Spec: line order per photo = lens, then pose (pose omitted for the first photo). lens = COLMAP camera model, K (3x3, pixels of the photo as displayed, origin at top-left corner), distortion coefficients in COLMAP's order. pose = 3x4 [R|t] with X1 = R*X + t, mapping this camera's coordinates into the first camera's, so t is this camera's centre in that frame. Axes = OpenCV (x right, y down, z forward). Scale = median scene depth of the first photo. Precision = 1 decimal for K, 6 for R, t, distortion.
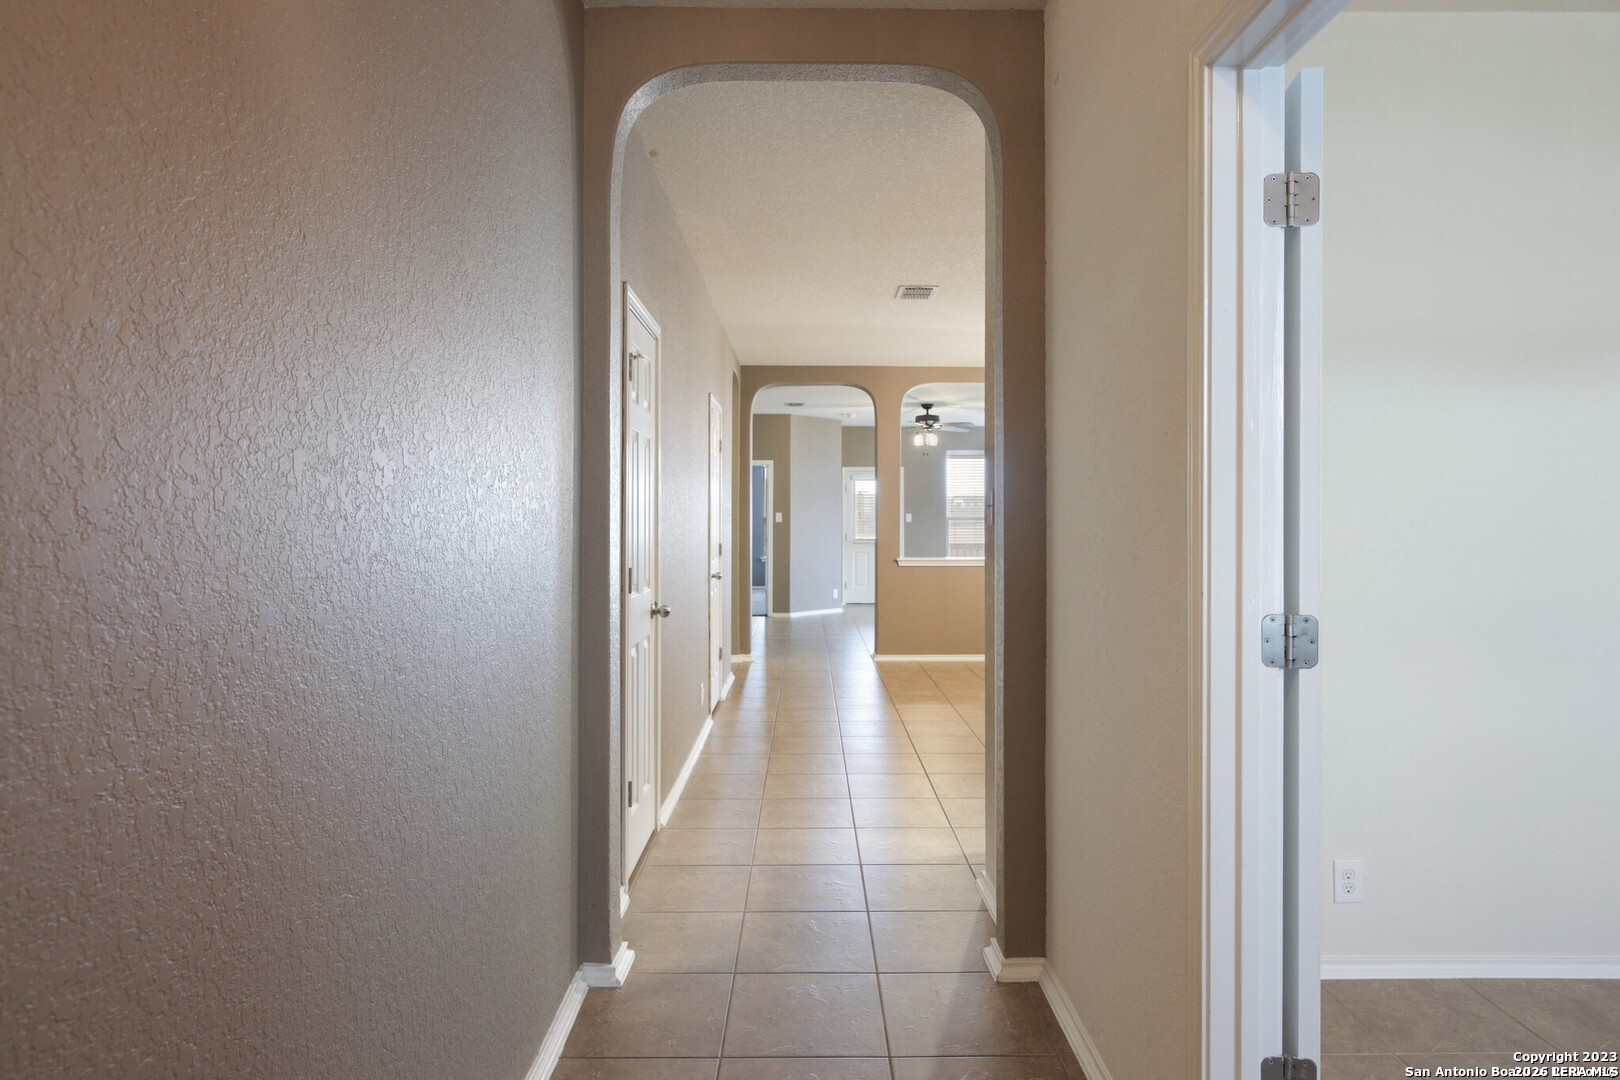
lens RADIAL K [[955.3, 0, 809.1], [0, 955.3, 535.2], [0, 0, 1]] dist [-0.000547, -0.000101]
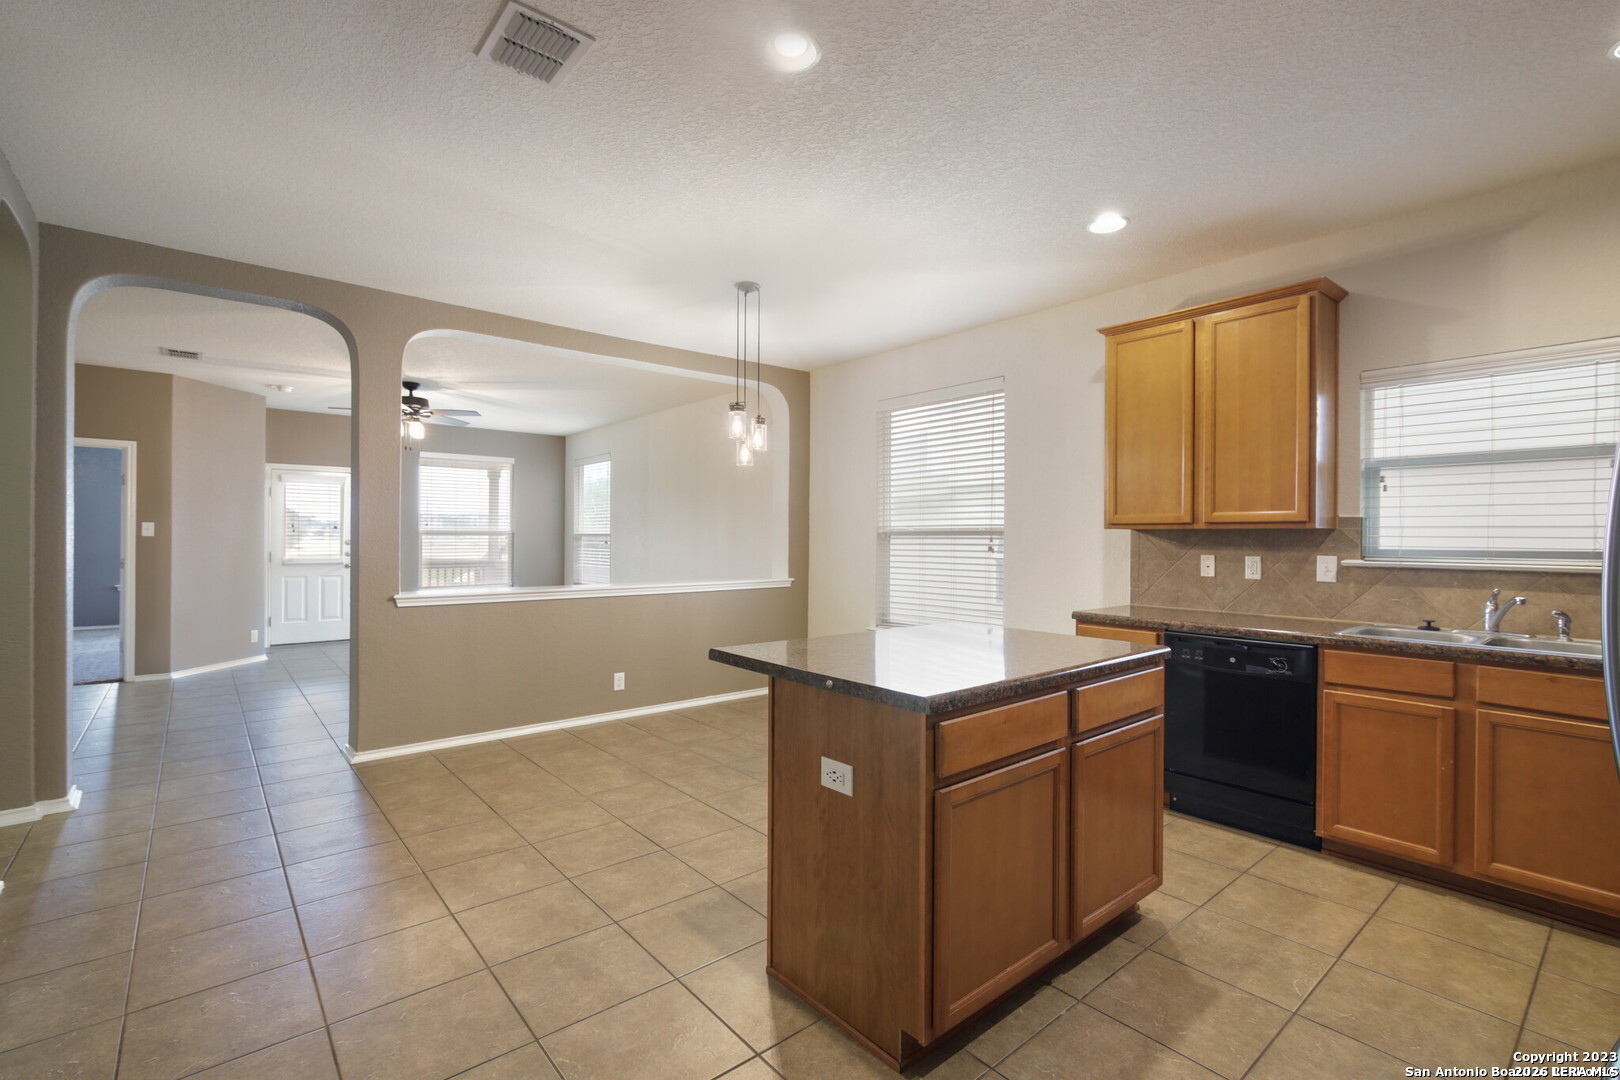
lens RADIAL K [[727.3, 0, 815.0], [0, 727.3, 537.1], [0, 0, 1]] dist [-0.002034, 0.001703]
pose [[0.762060, 0.003193, 0.647498, -0.005792], [0.004834, 0.999932, -0.010620, -0.005746], [-0.647488, 0.011223, 0.761993, 0.327344]]
